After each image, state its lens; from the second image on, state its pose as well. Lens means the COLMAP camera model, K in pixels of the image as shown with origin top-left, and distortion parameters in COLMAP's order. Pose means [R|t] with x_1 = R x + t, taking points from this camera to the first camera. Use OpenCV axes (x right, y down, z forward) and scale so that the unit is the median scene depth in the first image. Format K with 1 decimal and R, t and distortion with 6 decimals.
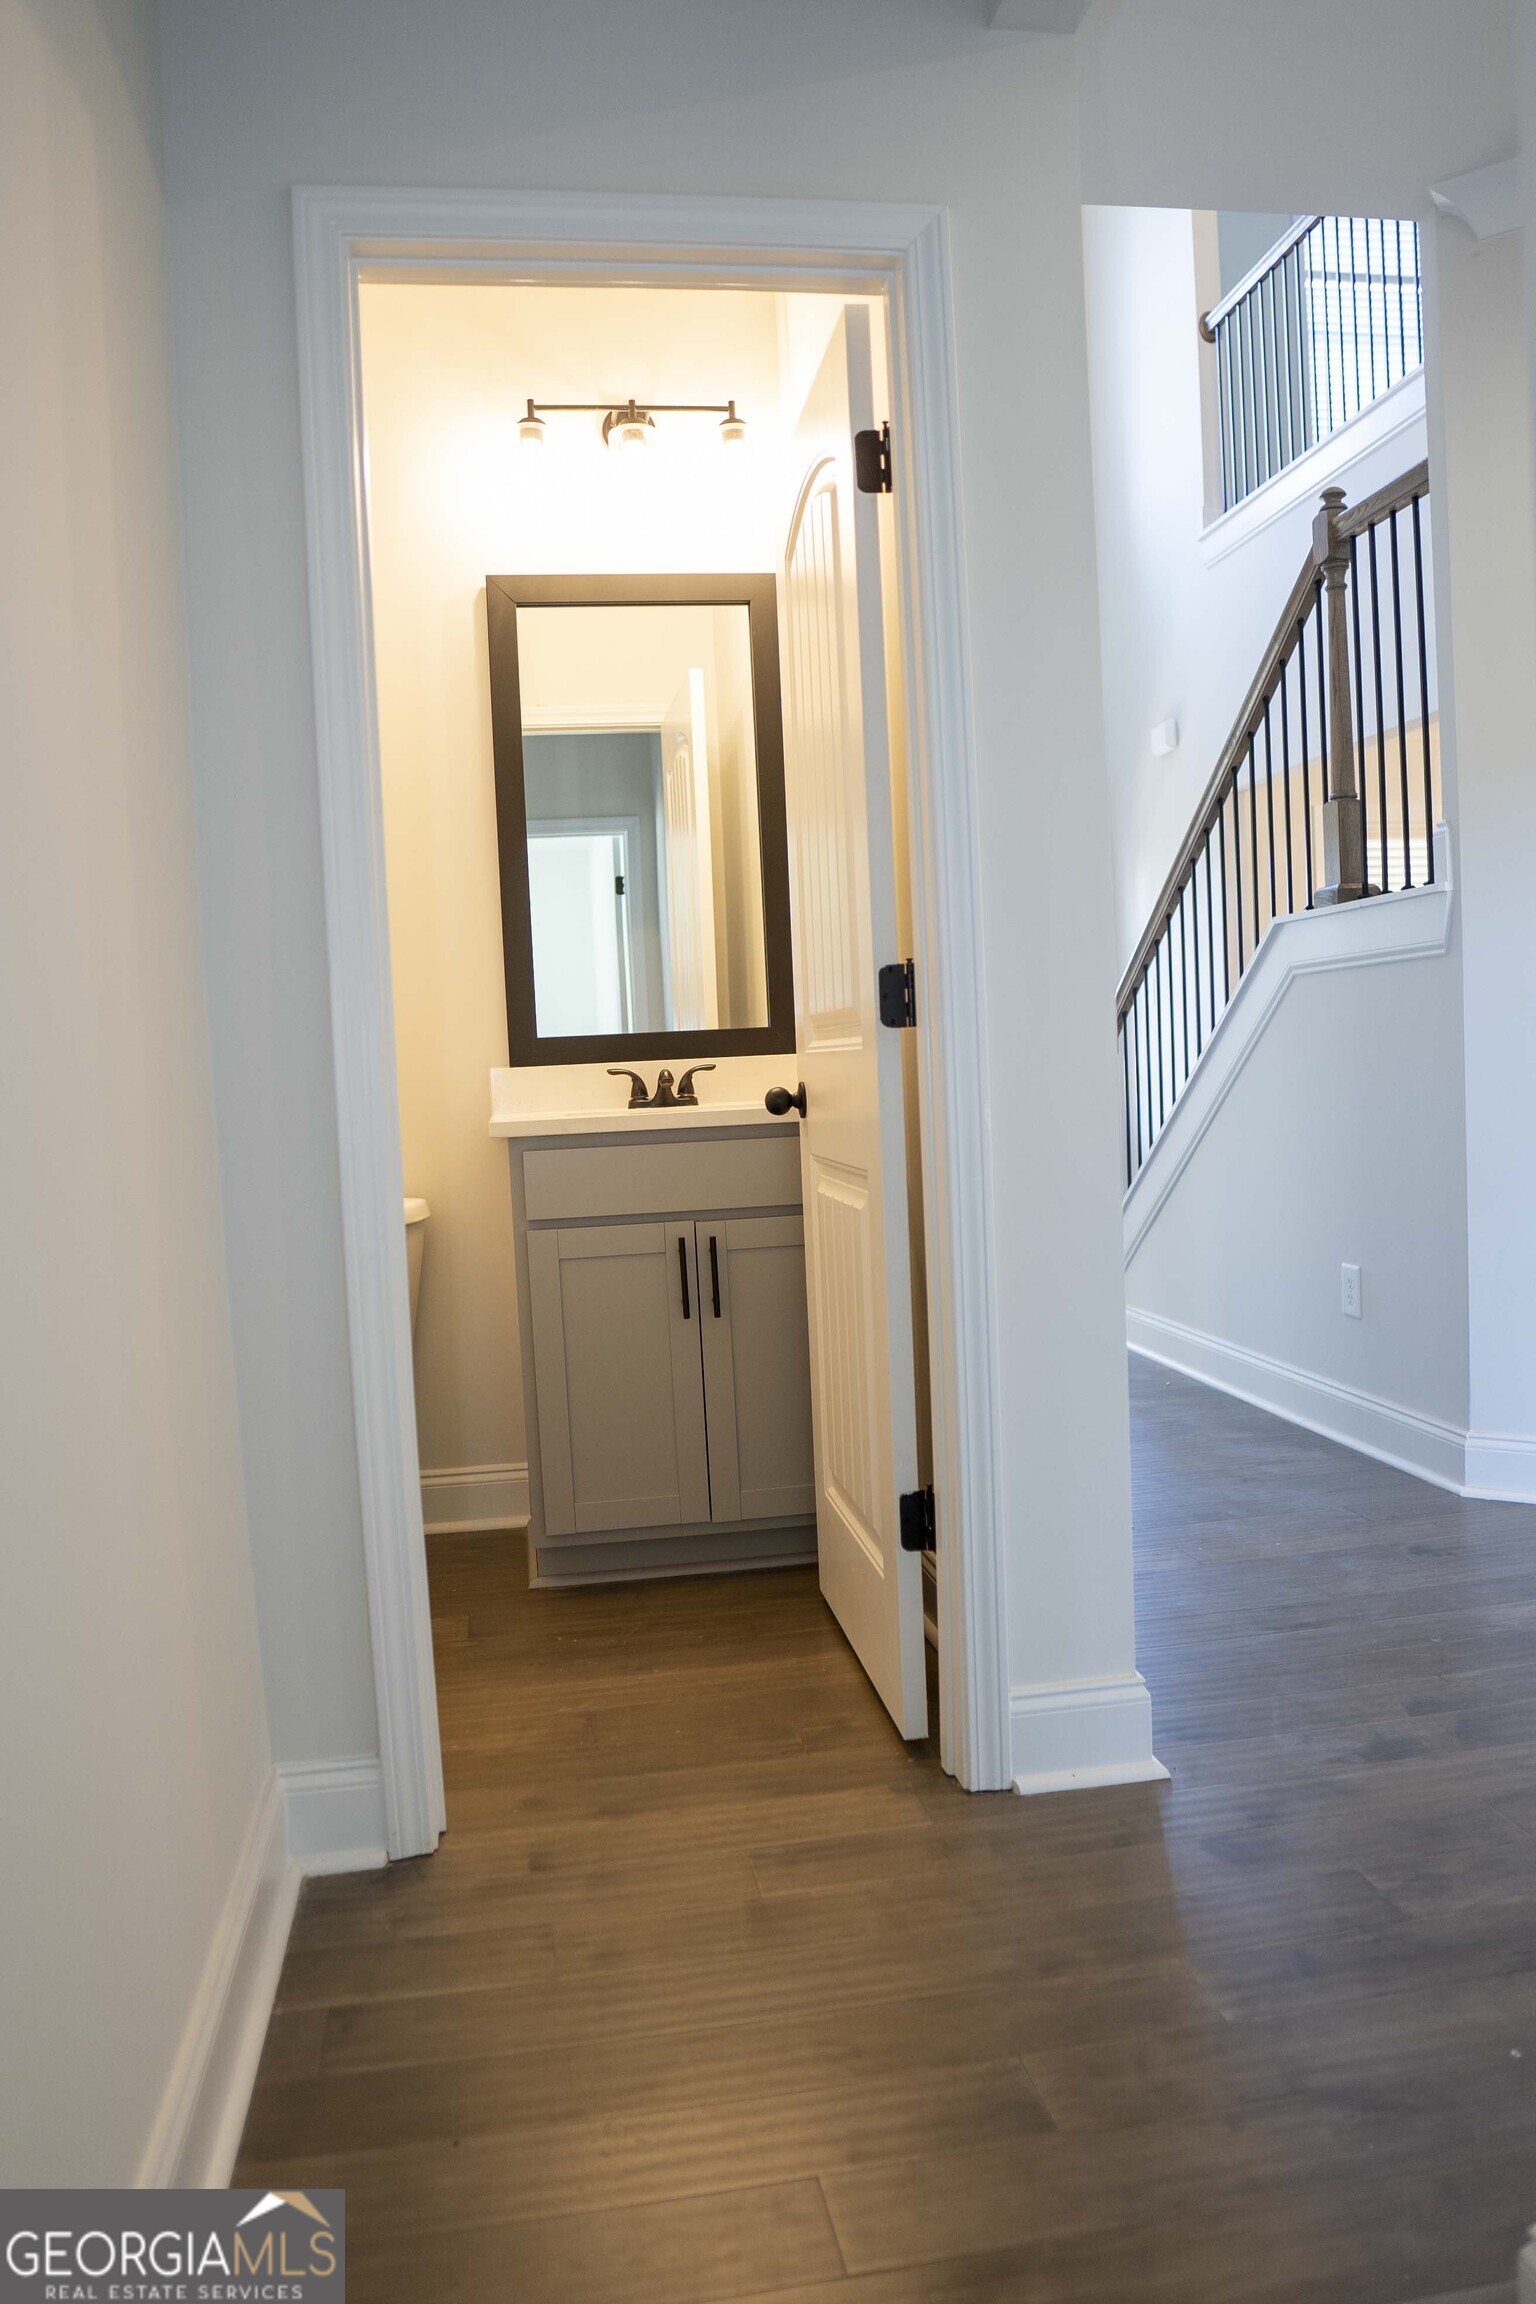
lens RADIAL K [[1623.3, 0, 782.1], [0, 1623.3, 1142.1], [0, 0, 1]] dist [-0.106467, 0.066351]
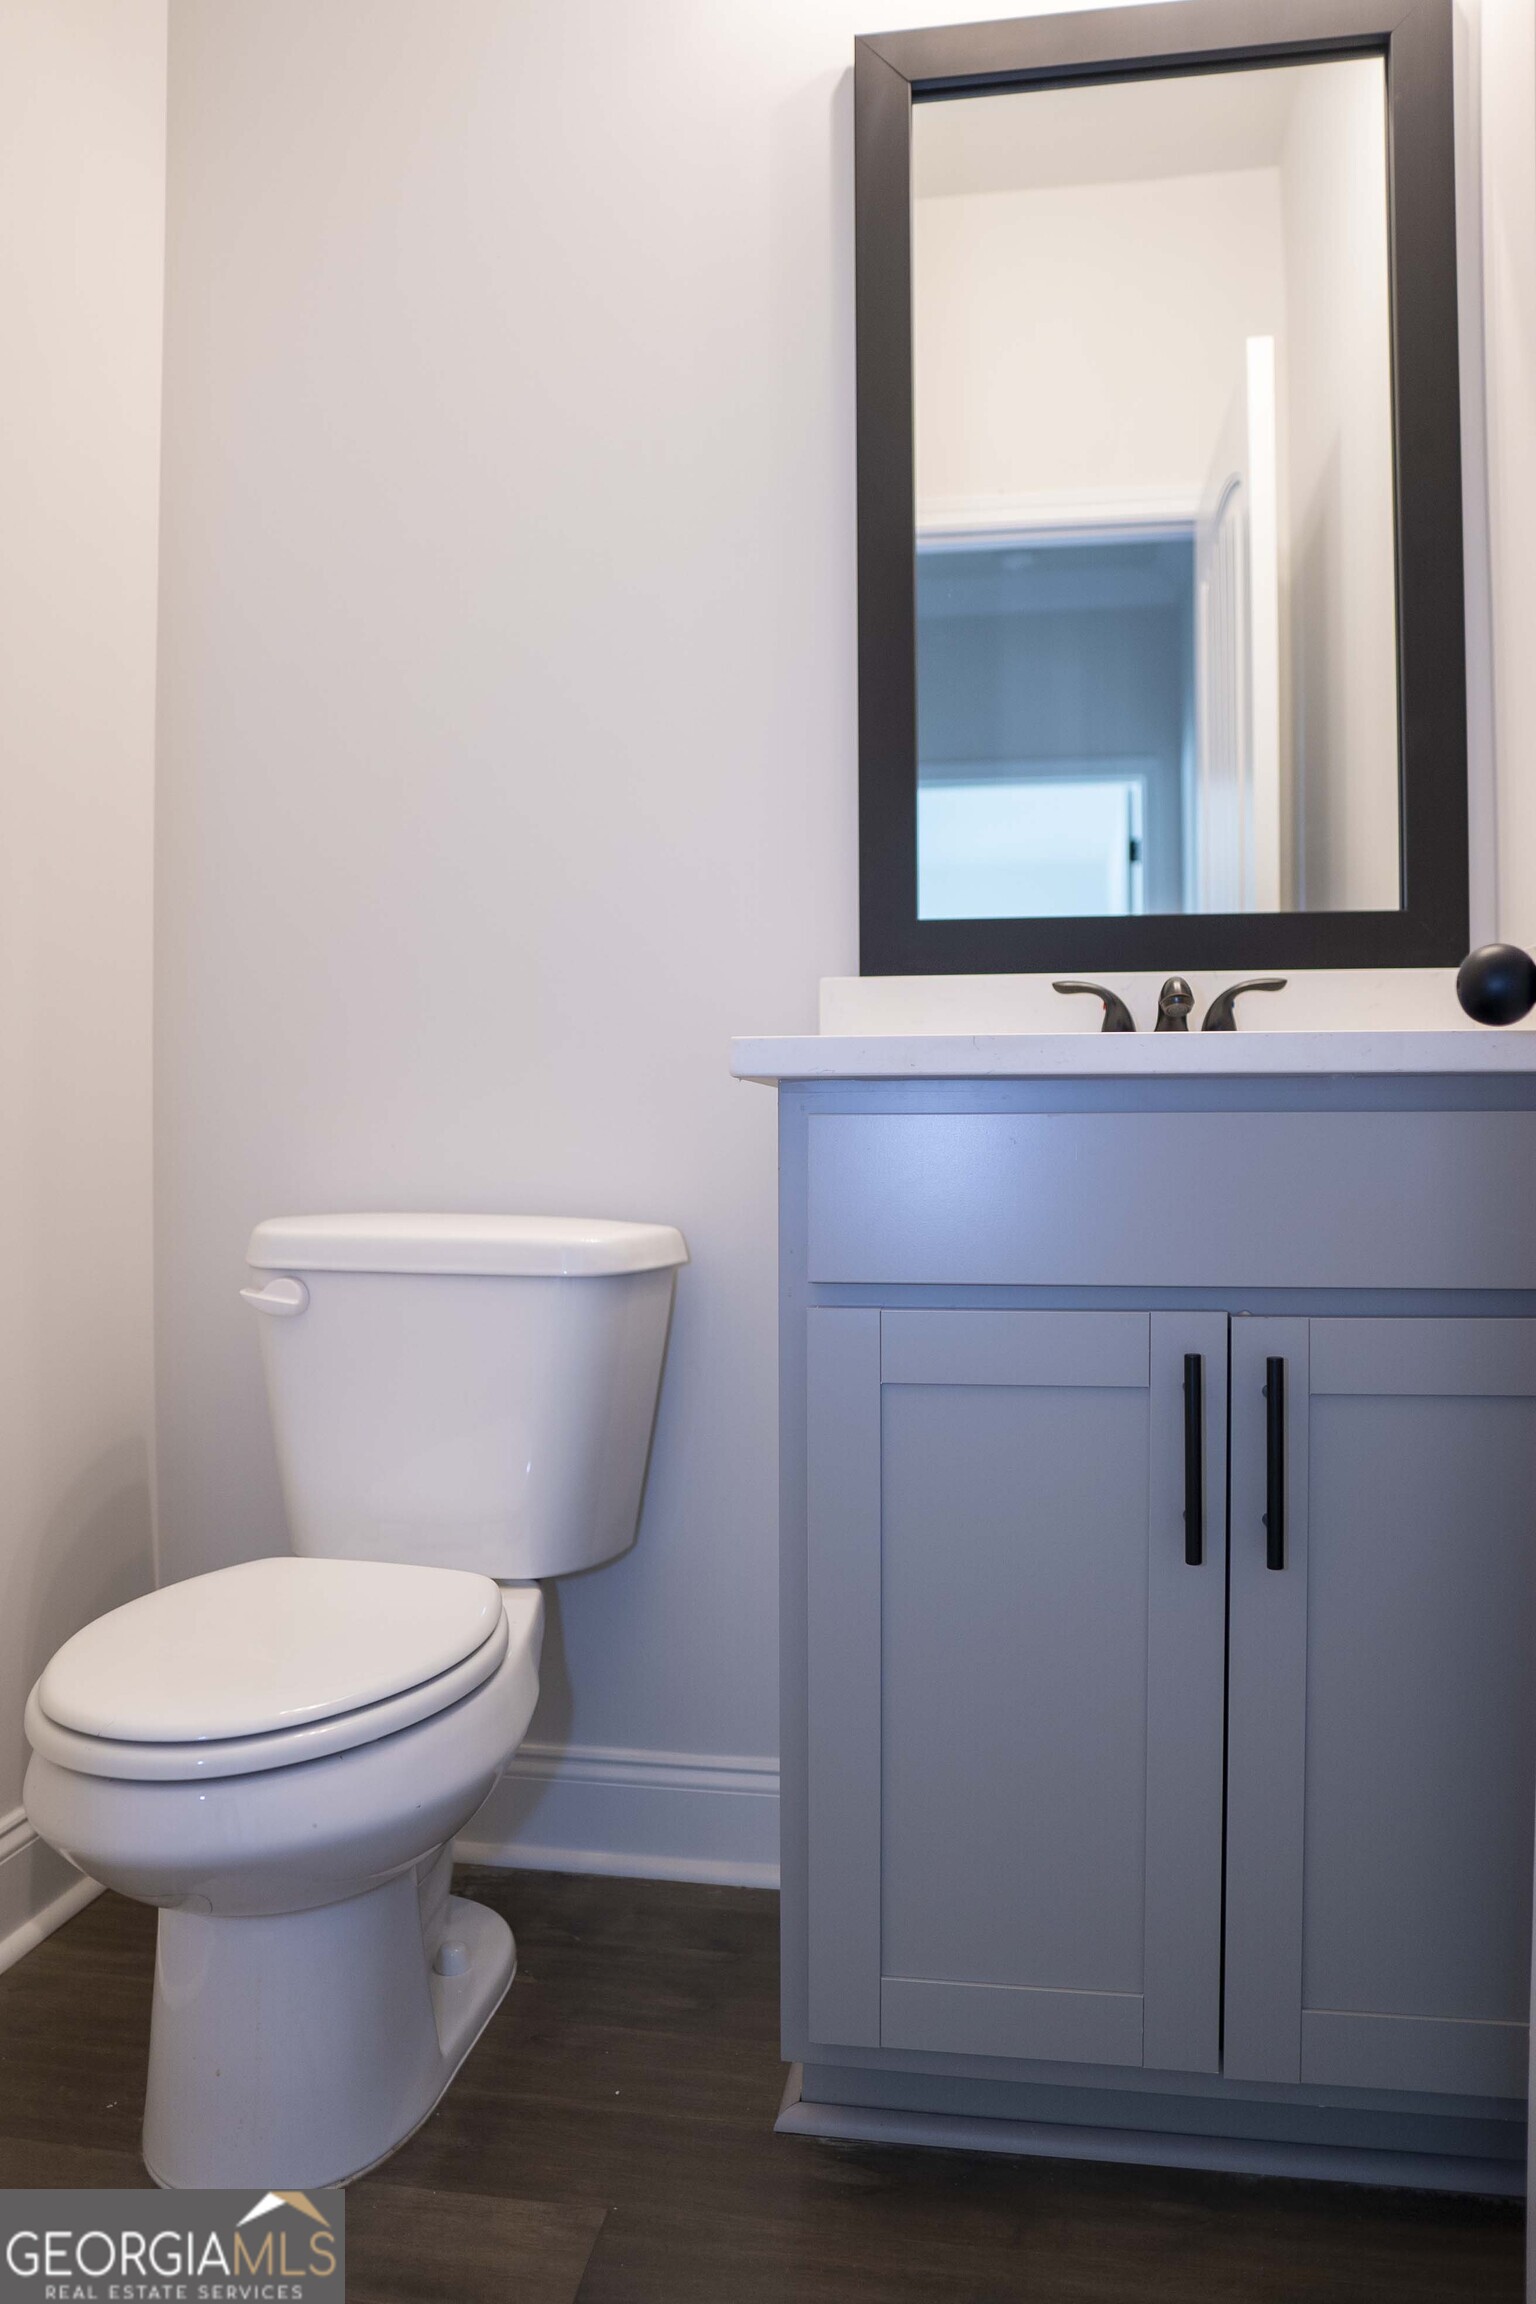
lens RADIAL K [[1623.3, 0, 766.0], [0, 1623.3, 1156.3], [0, 0, 1]] dist [-0.106467, 0.066351]
pose [[0.945964, 0.045700, -0.321036, -0.032288], [-0.055709, 0.998203, -0.022057, 0.022575], [0.319451, 0.038749, 0.946810, 0.521366]]
